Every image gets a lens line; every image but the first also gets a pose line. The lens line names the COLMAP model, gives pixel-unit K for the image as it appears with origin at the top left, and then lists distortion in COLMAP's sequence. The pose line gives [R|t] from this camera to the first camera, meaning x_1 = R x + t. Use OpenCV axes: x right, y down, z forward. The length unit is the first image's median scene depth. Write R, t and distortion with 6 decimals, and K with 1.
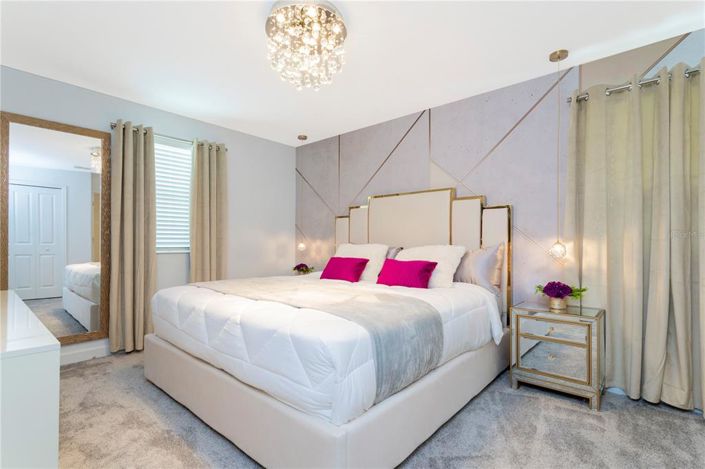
lens RADIAL K [[342.9, 0, 352.5], [0, 342.9, 234.5], [0, 0, 1]] dist [-0.001938, -0.000433]
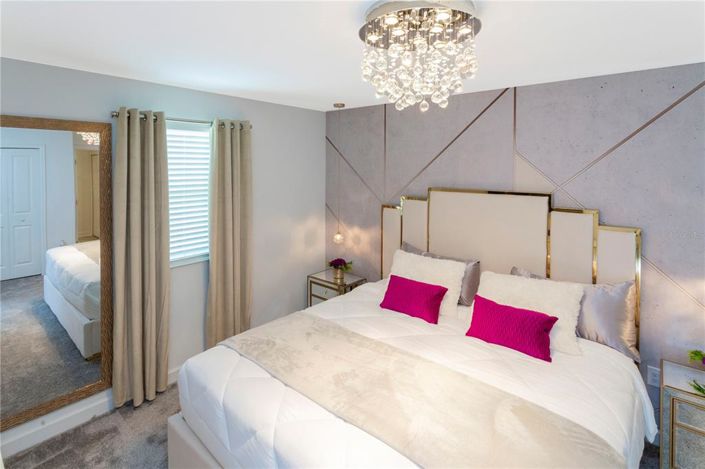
lens RADIAL K [[361.8, 0, 352.3], [0, 361.8, 165.4], [0, 0, 1]] dist [0.003701, 0.000299]
pose [[0.999857, 0.002178, 0.016741, -0.171674], [-0.002546, 0.999754, 0.022026, -0.210903], [-0.016689, -0.022065, 0.999617, 0.168858]]
